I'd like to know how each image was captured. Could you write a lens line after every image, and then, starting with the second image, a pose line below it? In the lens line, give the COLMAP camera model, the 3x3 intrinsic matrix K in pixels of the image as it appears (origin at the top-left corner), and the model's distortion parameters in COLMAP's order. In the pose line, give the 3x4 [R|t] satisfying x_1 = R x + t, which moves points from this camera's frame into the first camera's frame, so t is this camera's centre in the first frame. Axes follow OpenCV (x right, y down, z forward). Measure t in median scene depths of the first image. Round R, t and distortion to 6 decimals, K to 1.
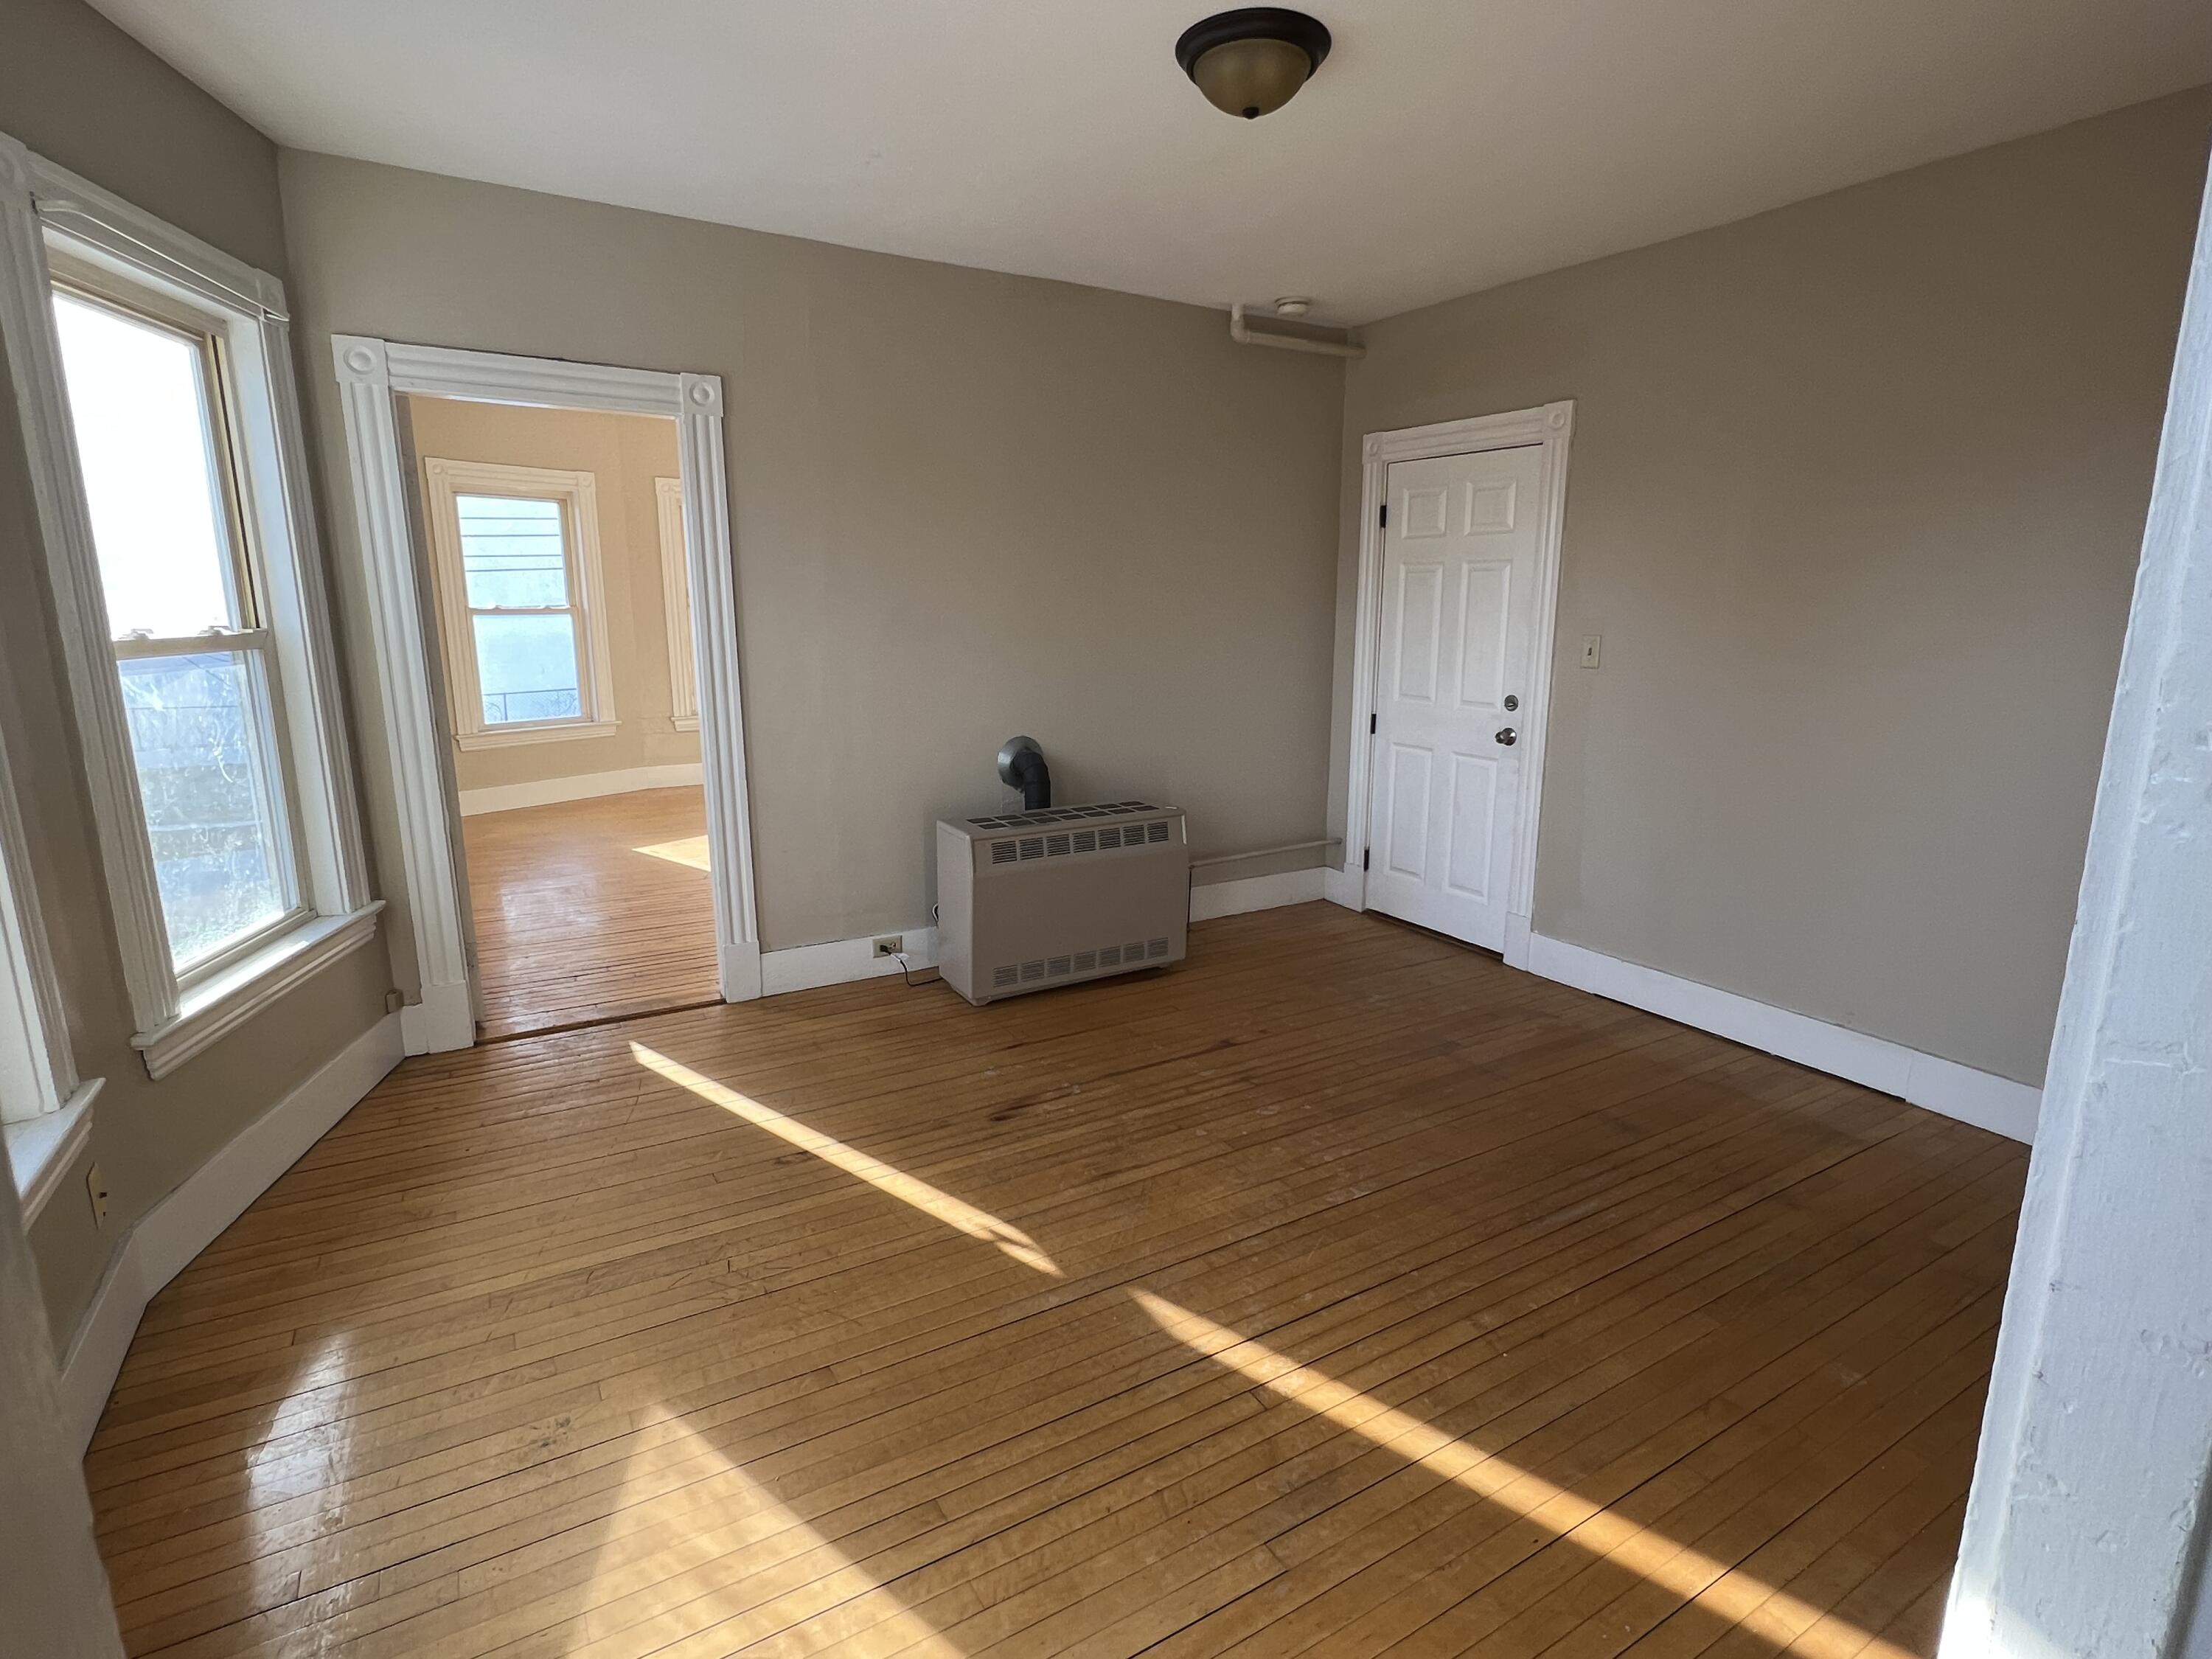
lens RADIAL K [[1099.5, 0, 1101.4], [0, 1099.5, 835.0], [0, 0, 1]] dist [0.000174, 0.000242]
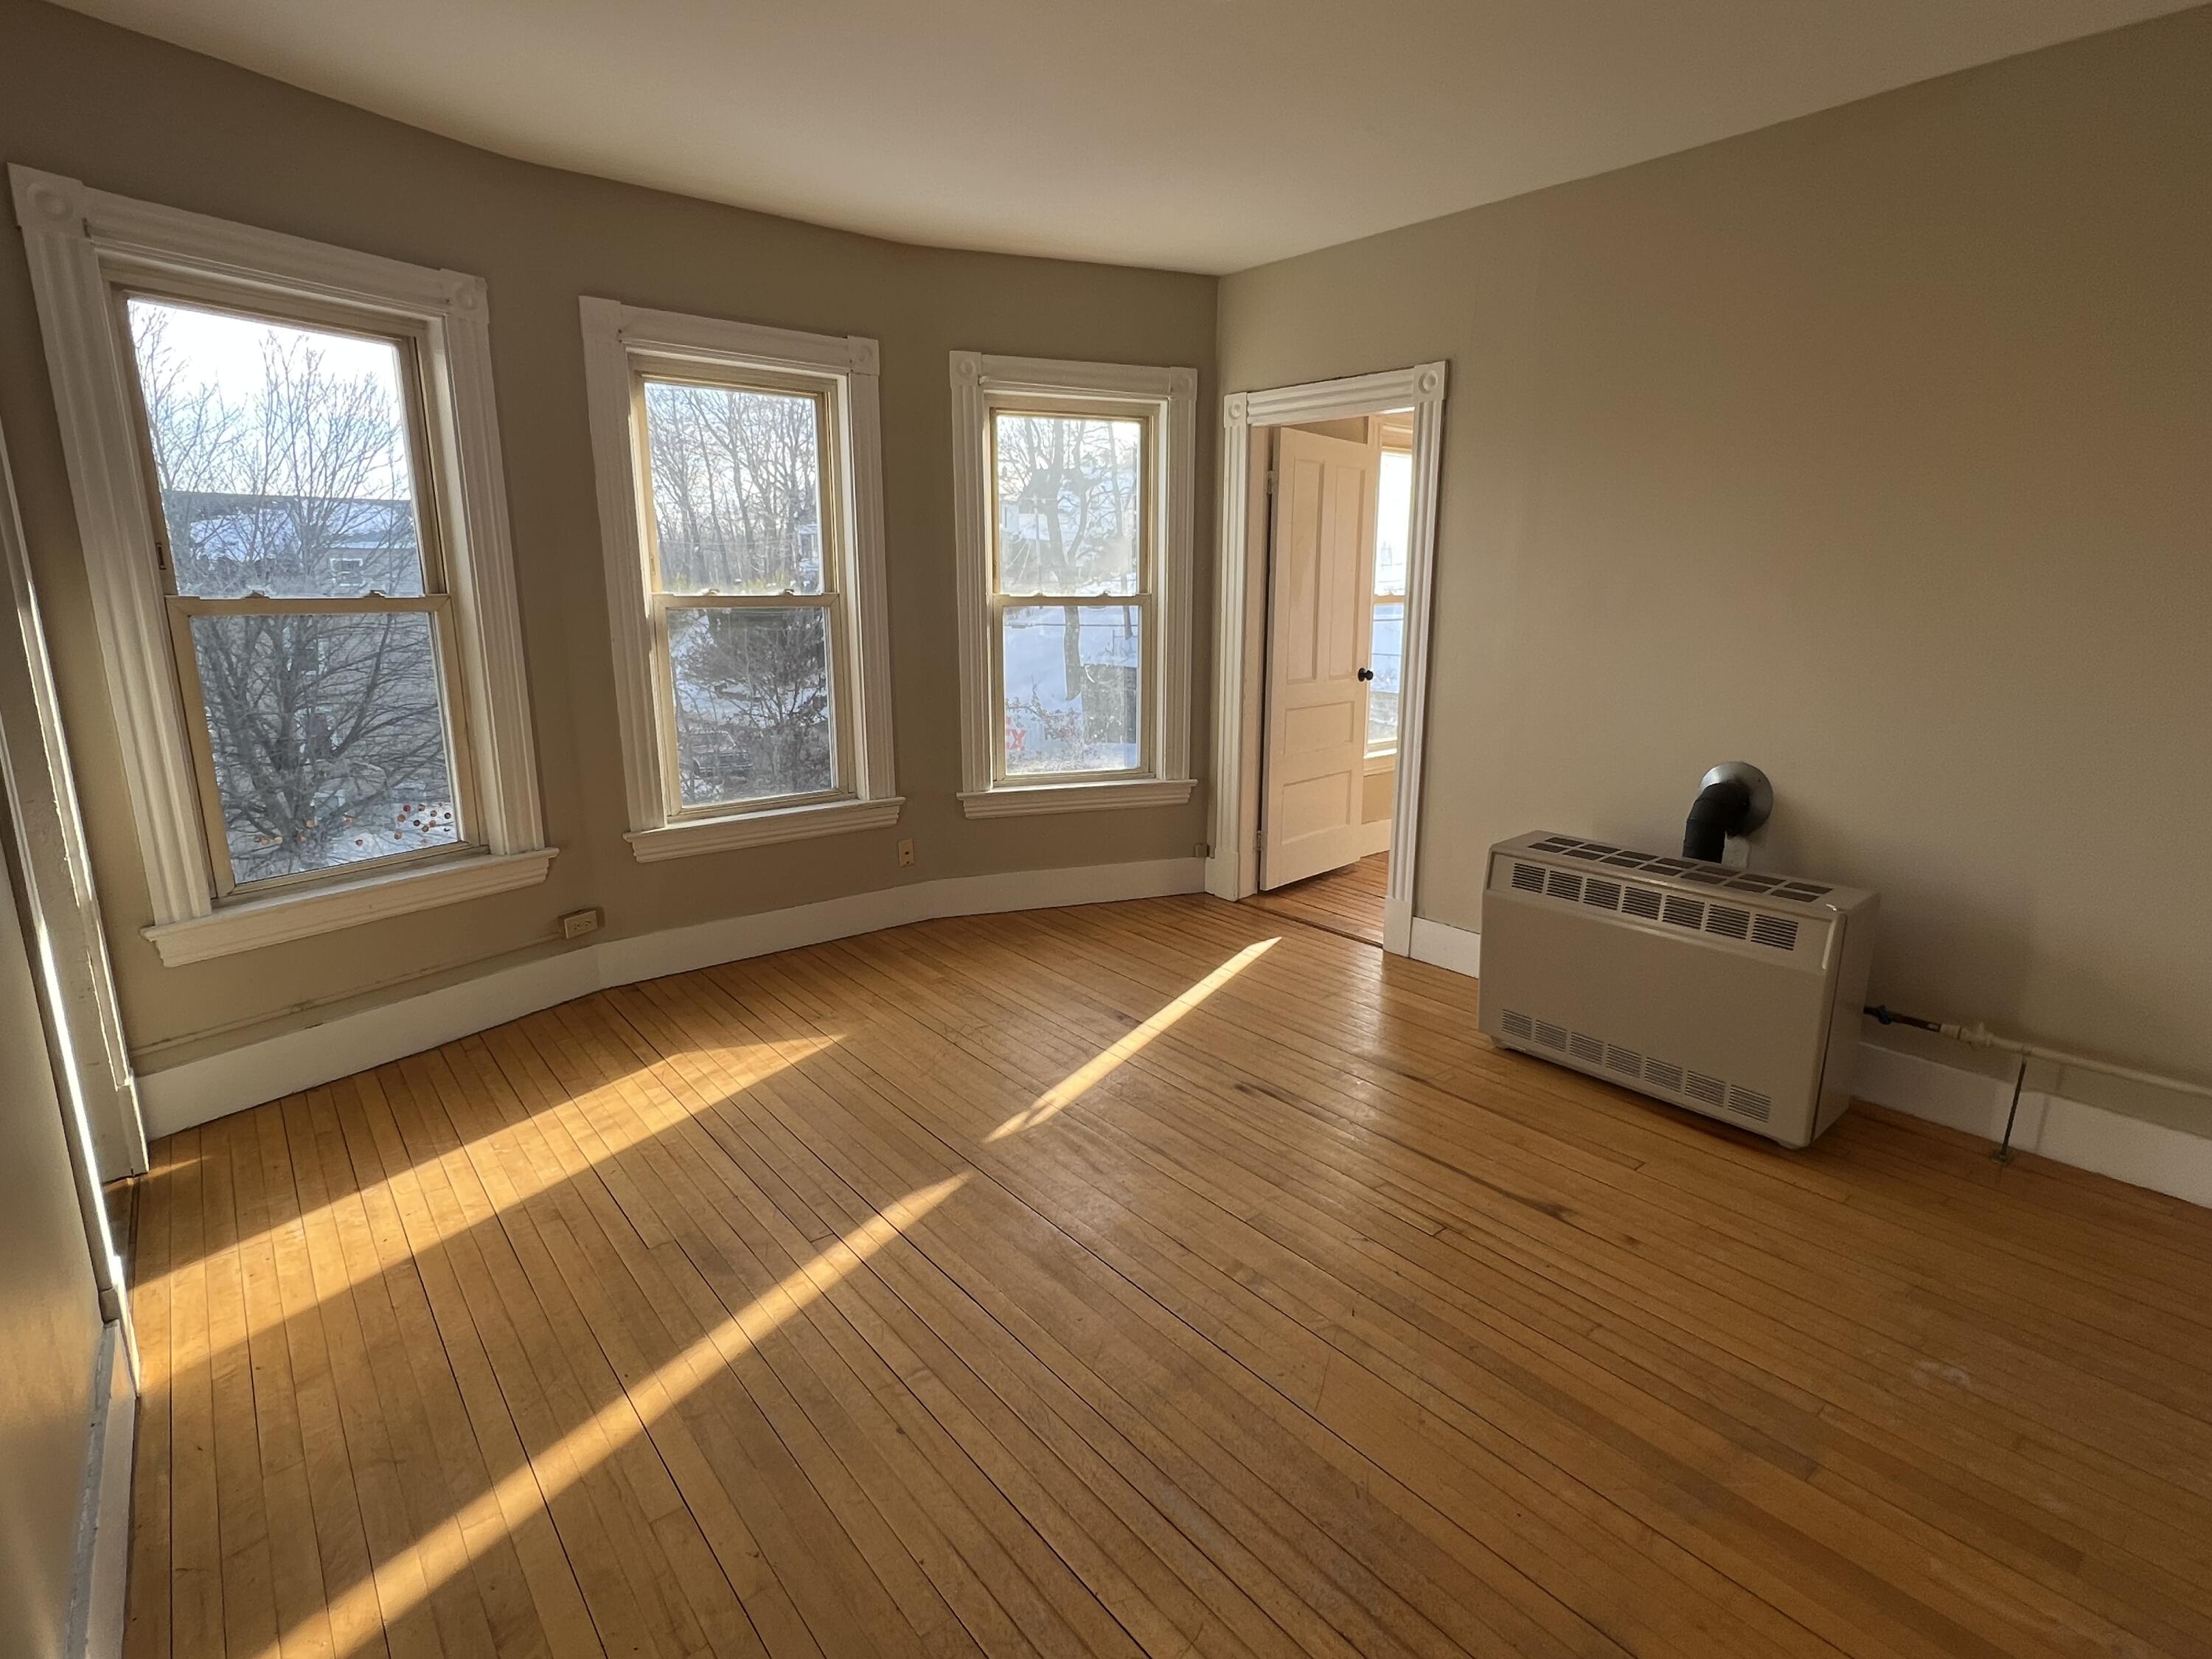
lens RADIAL K [[1099.5, 0, 1101.4], [0, 1099.5, 835.0], [0, 0, 1]] dist [0.000174, 0.000242]
pose [[0.149070, 0.225369, -0.962802, 0.725393], [-0.208390, 0.958973, 0.192208, -0.119588], [0.966619, 0.171986, 0.189919, 0.574374]]
